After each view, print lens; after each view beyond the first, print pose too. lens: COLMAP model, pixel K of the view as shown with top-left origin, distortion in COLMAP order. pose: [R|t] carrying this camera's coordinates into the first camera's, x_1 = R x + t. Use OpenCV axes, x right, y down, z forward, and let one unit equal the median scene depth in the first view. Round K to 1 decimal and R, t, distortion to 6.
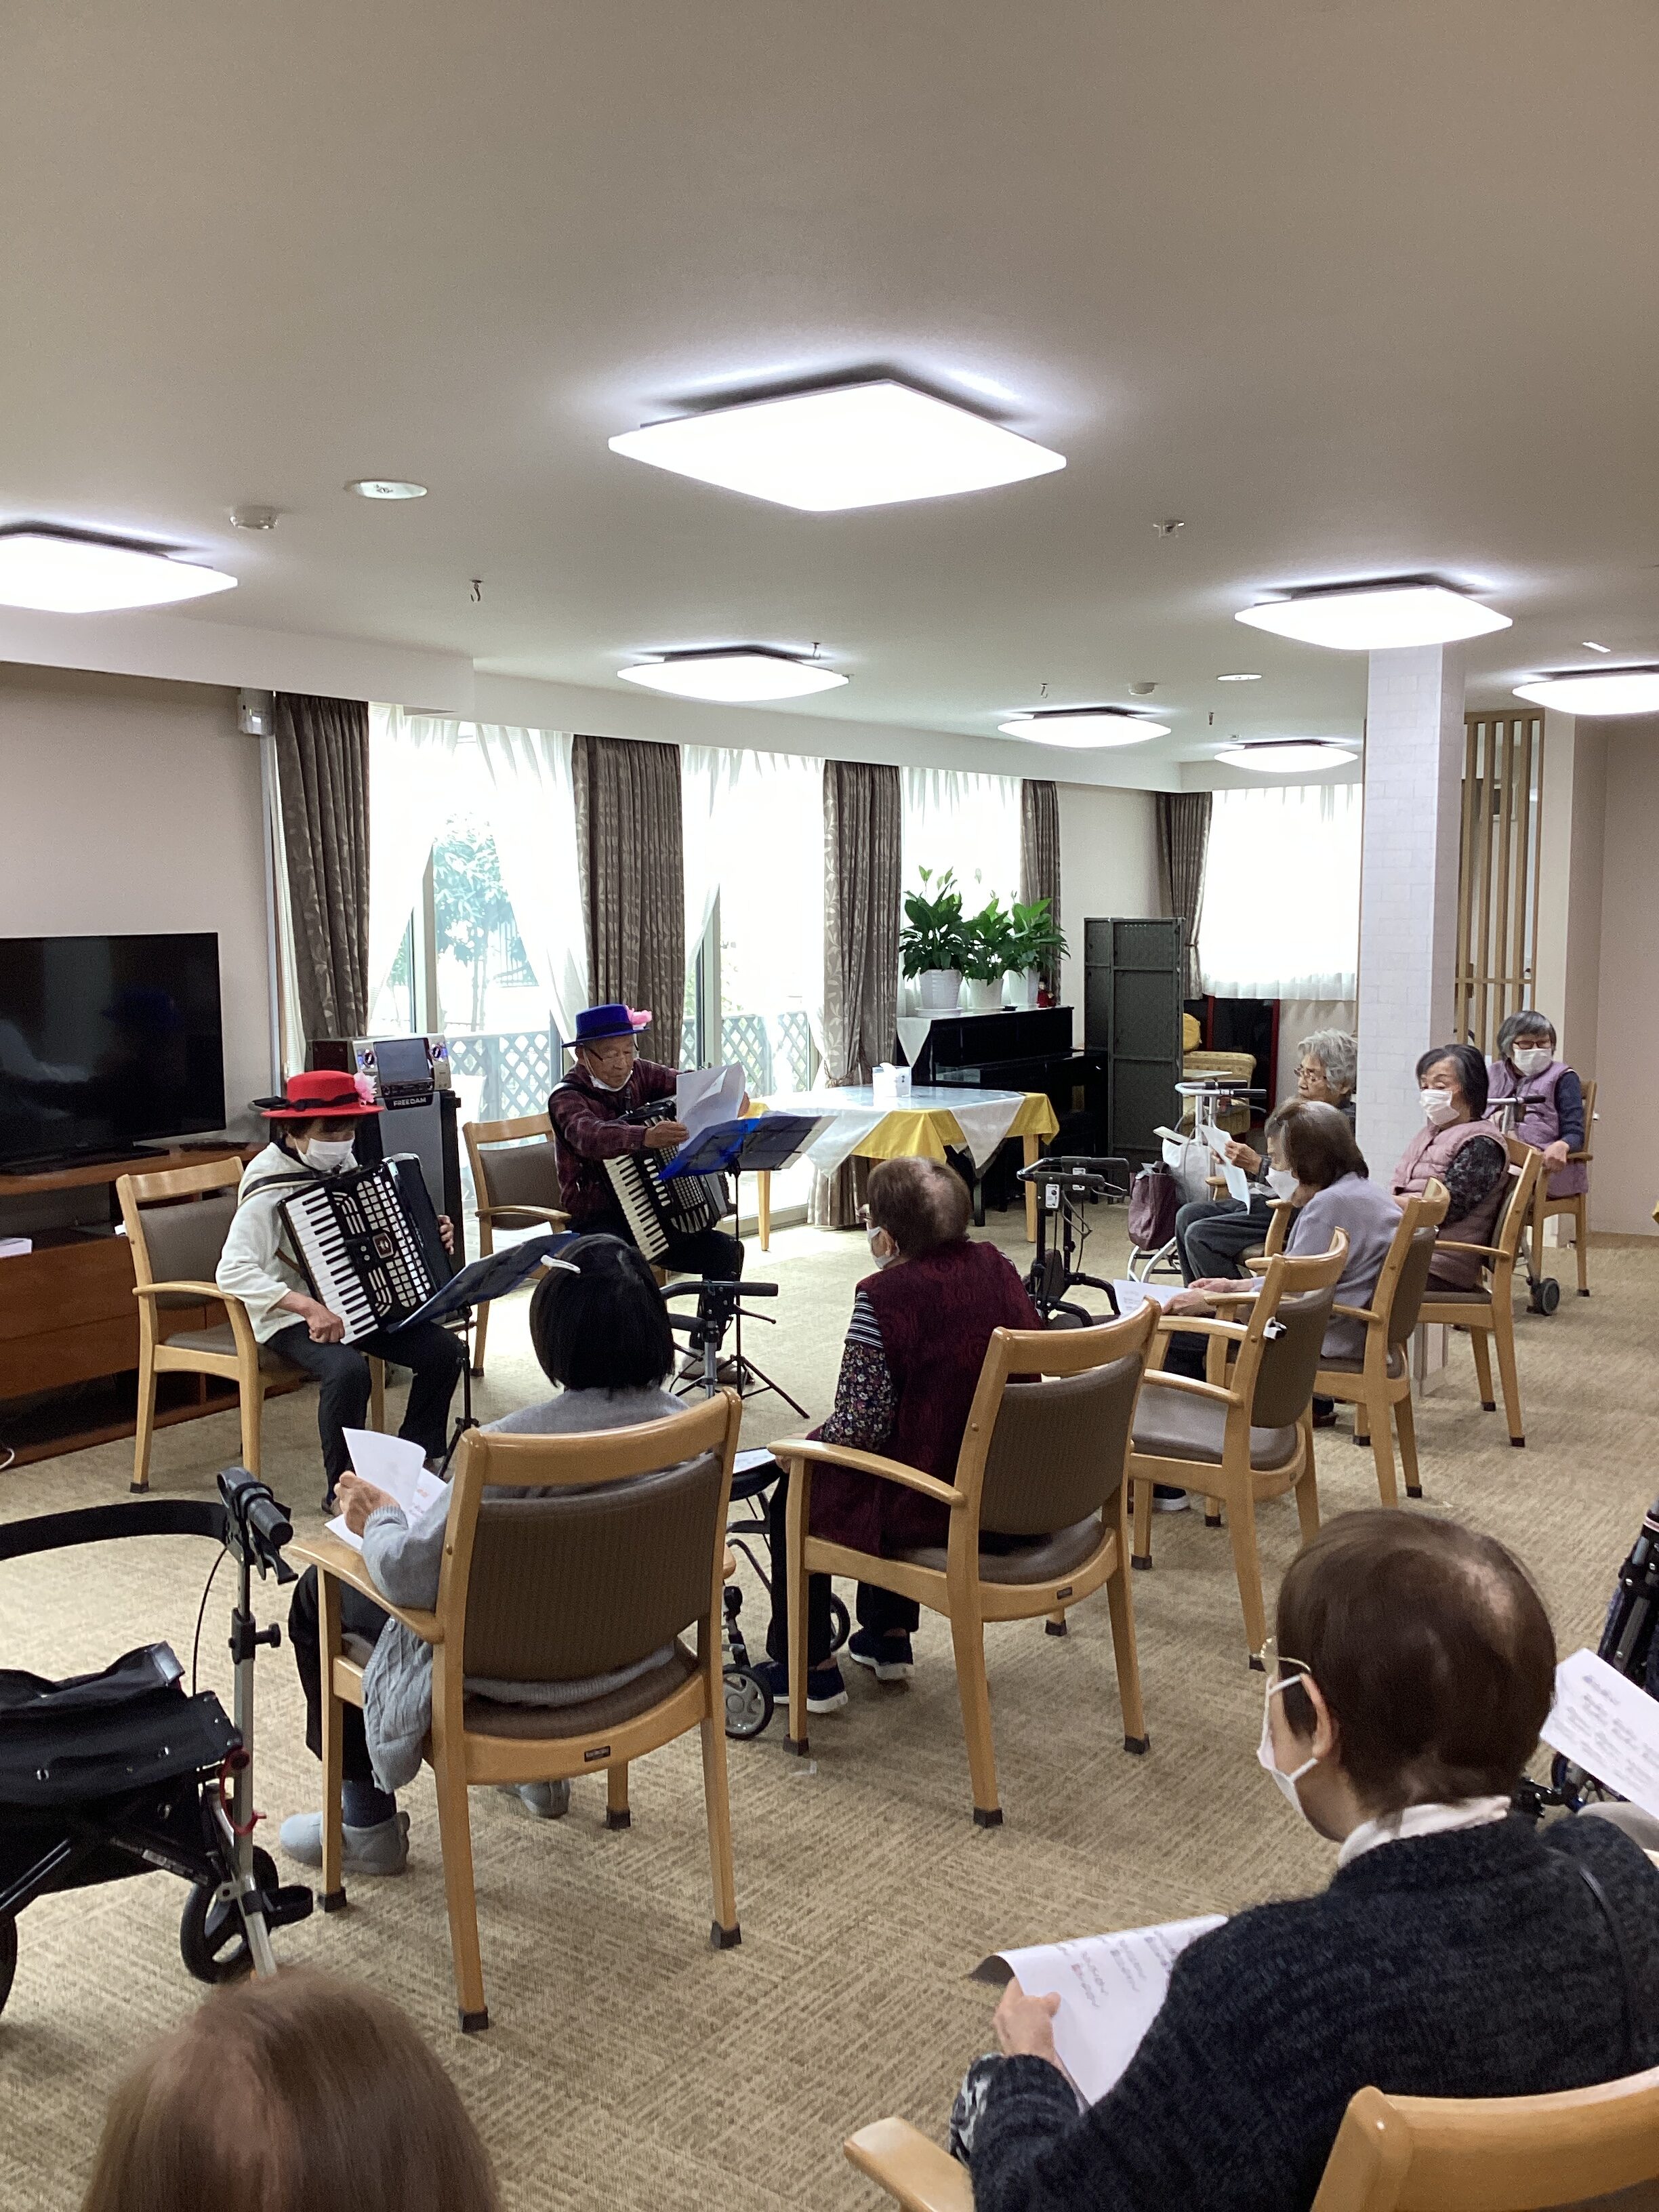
lens RADIAL K [[2001.6, 0, 836.9], [0, 2001.6, 1094.0], [0, 0, 1]] dist [0.069734, -0.132469]
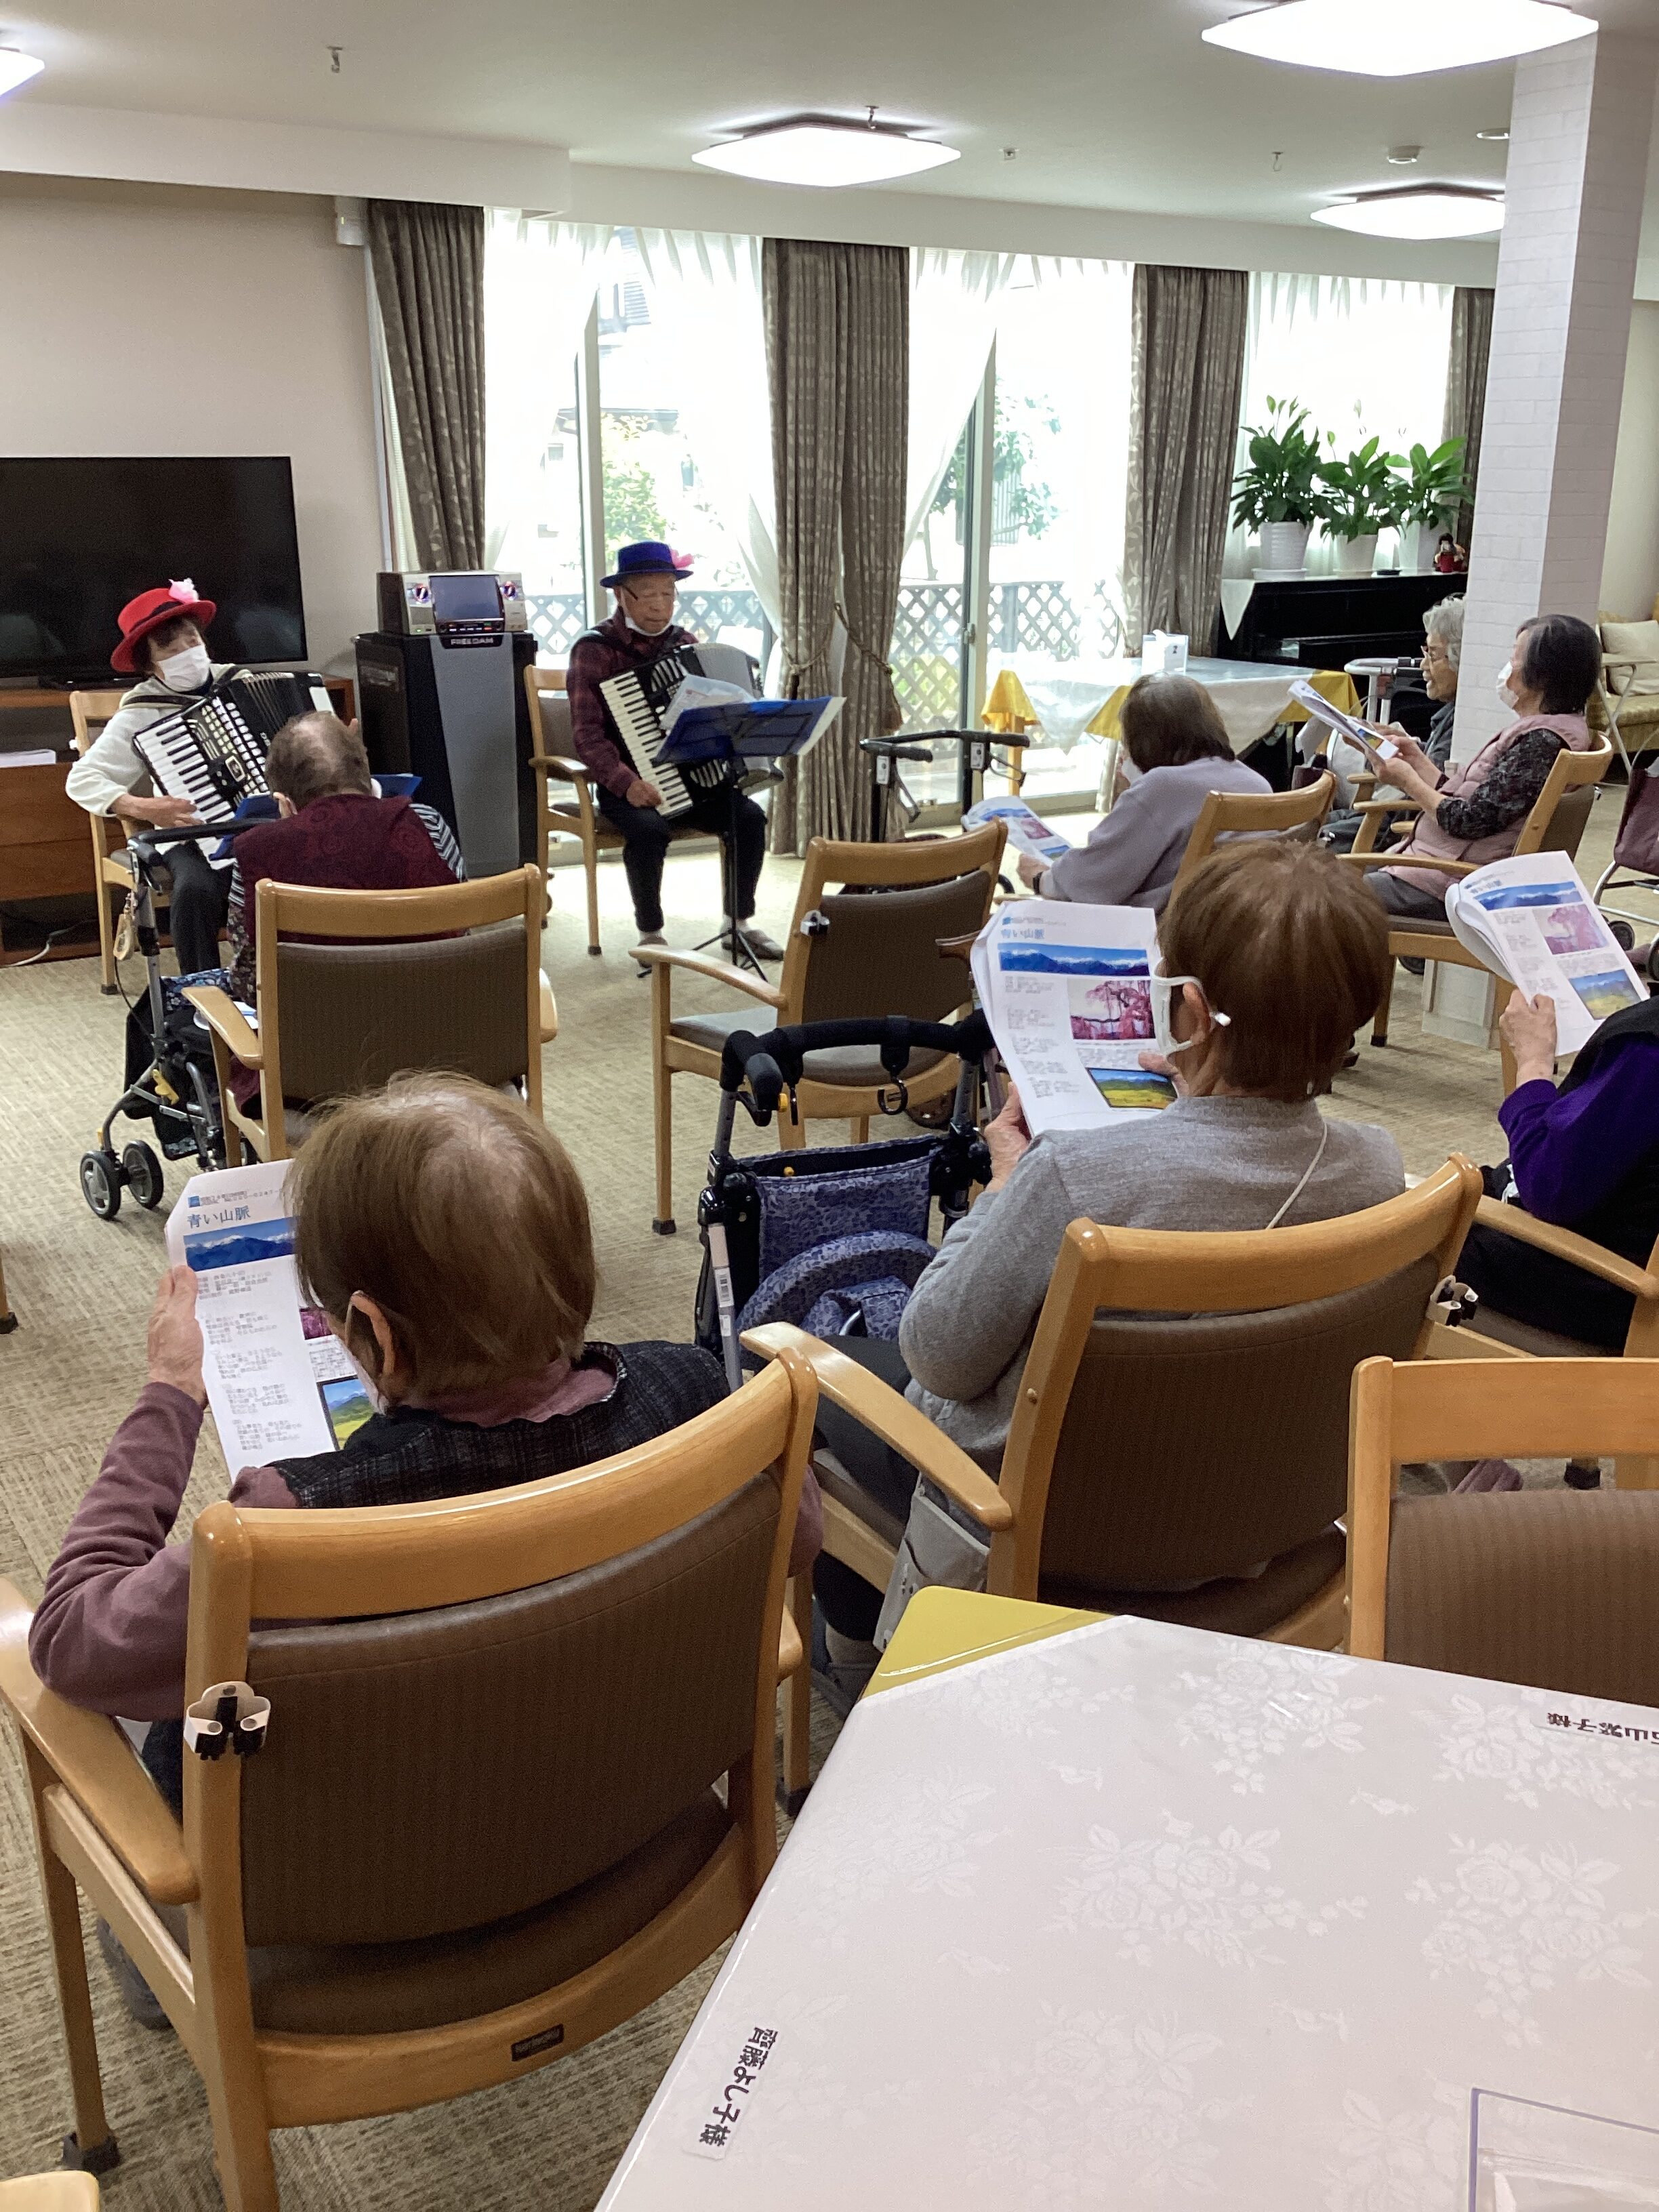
lens RADIAL K [[2001.6, 0, 816.5], [0, 2001.6, 1099.5], [0, 0, 1]] dist [0.069734, -0.132469]
pose [[0.913895, 0.122441, -0.387045, 0.336039], [-0.041618, 0.976665, 0.210697, 0.008359], [0.403811, -0.176446, 0.897665, 0.144721]]
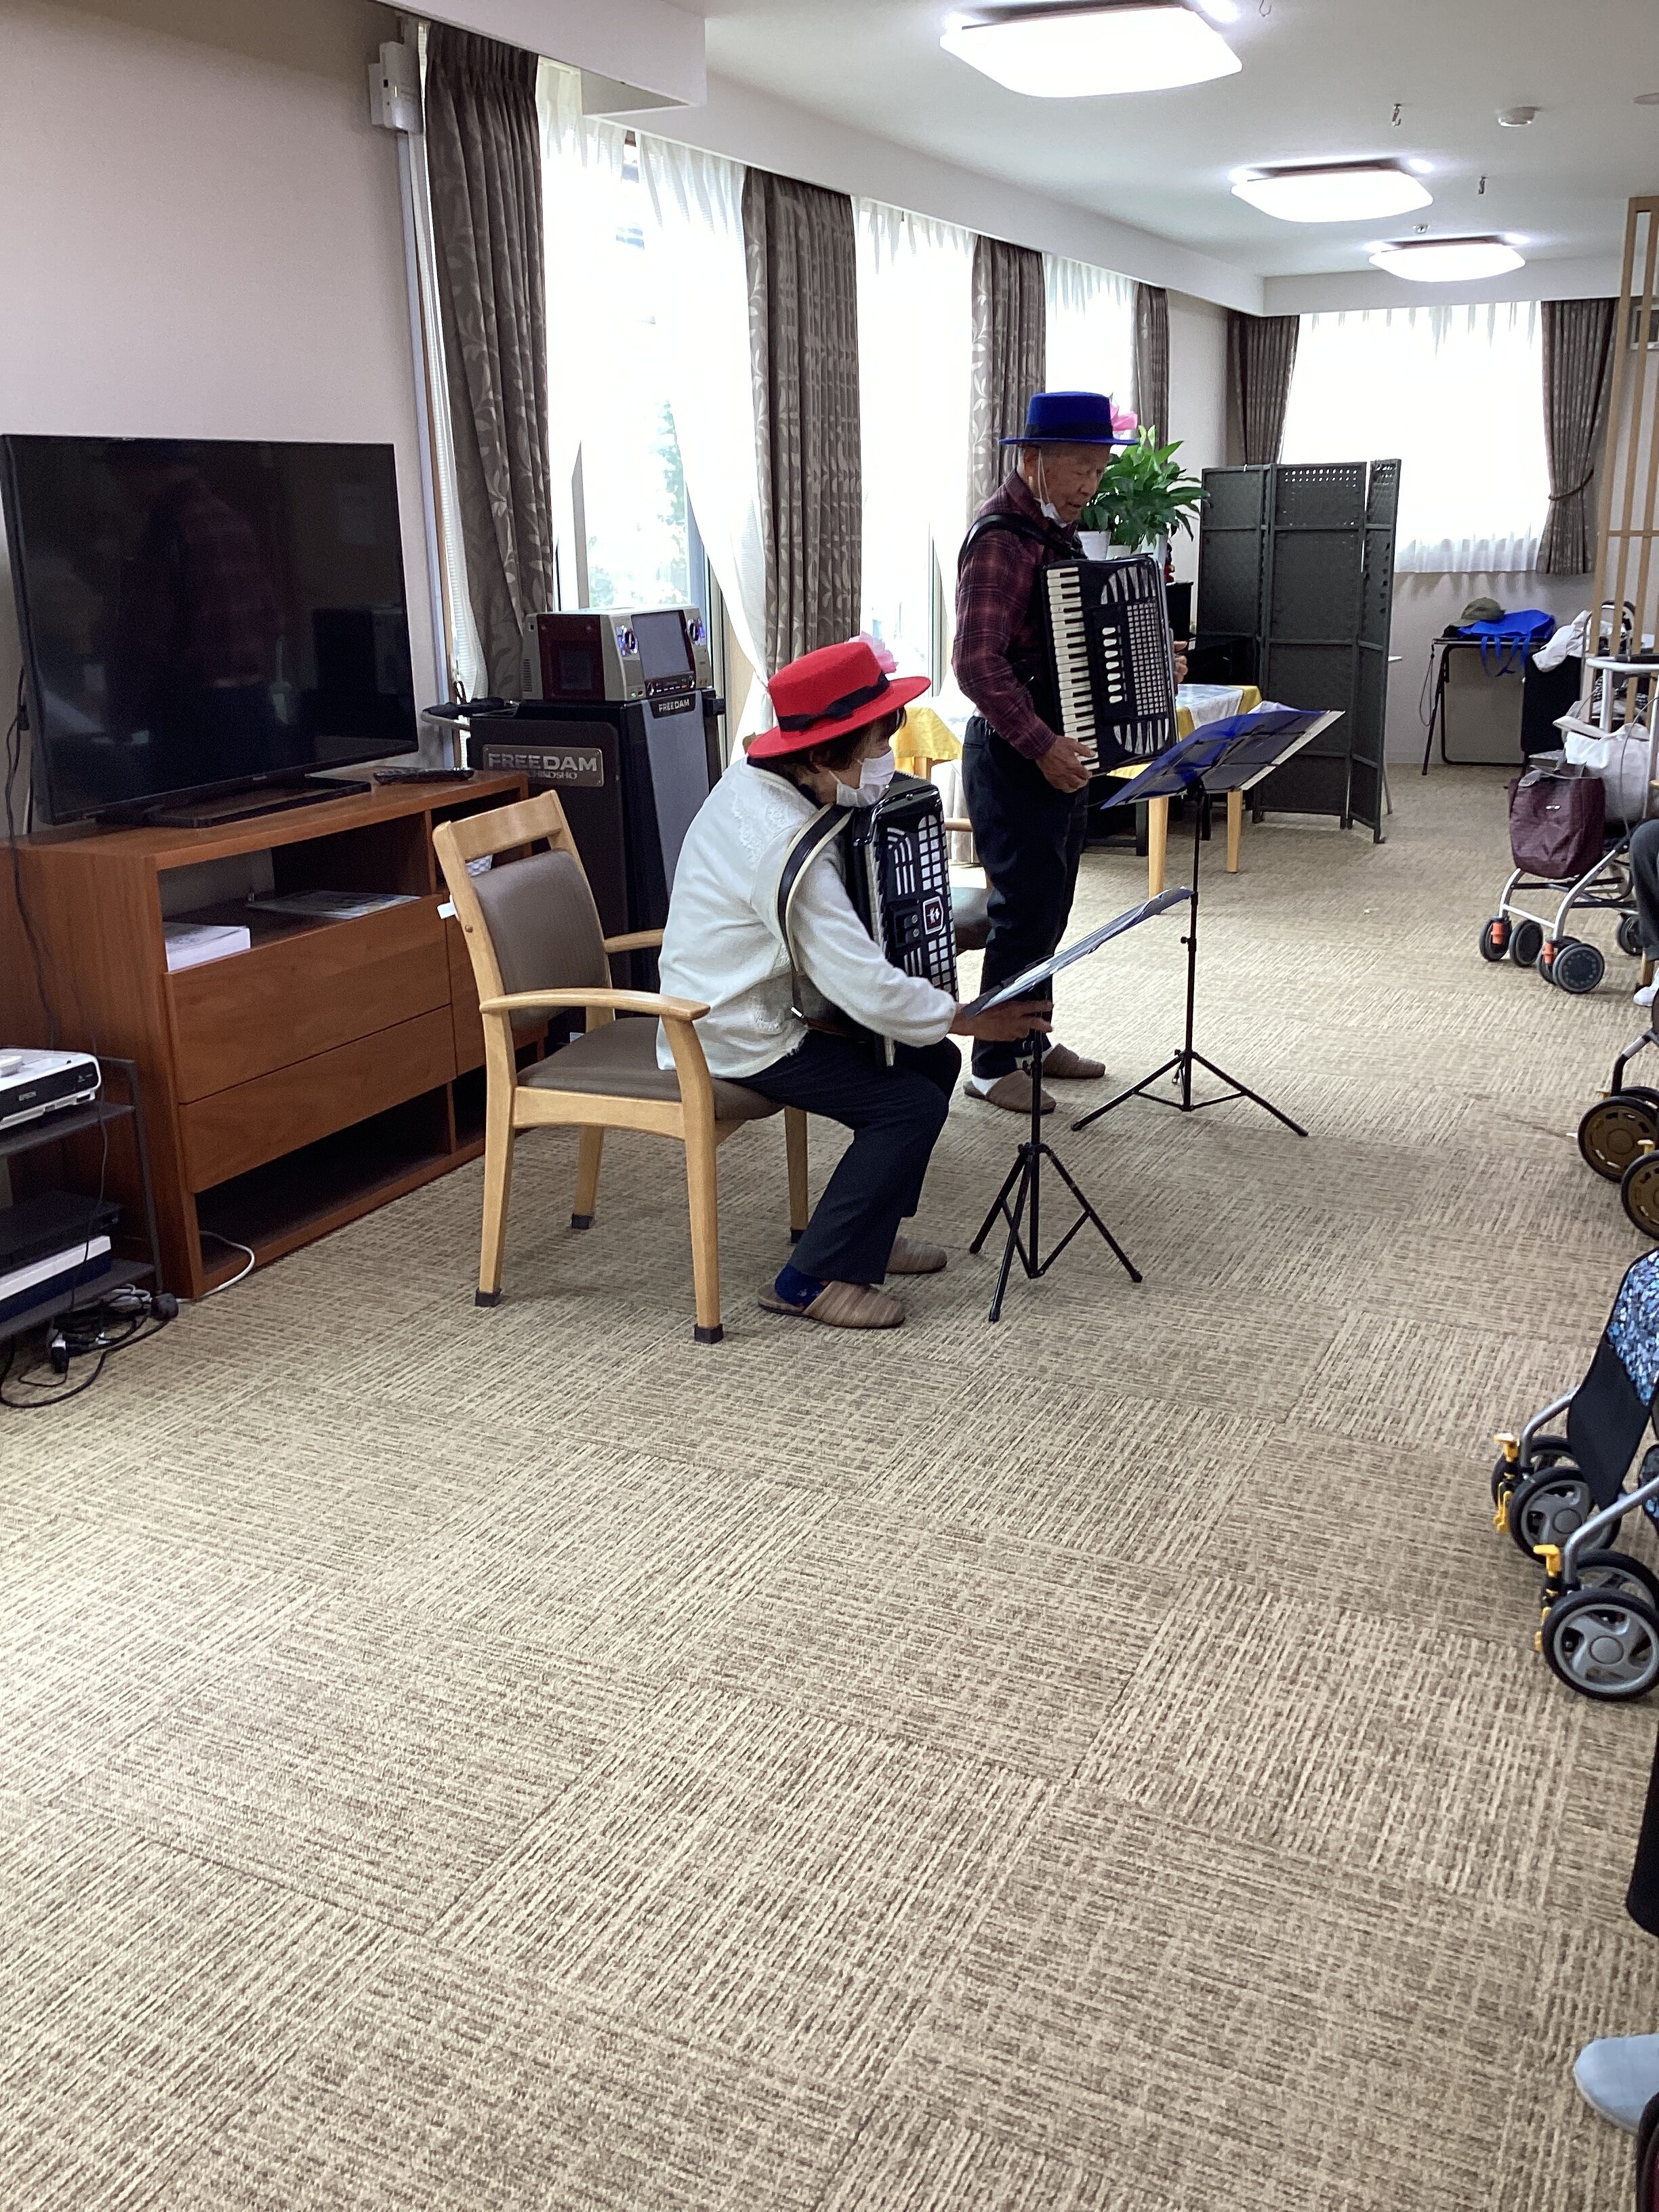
lens RADIAL K [[2001.6, 0, 783.9], [0, 2001.6, 1124.7], [0, 0, 1]] dist [0.069734, -0.132469]
pose [[0.989420, -0.048522, 0.136726, -0.267721], [0.020146, 0.979233, 0.201733, 0.006421], [-0.143675, -0.196844, 0.969850, 0.285560]]
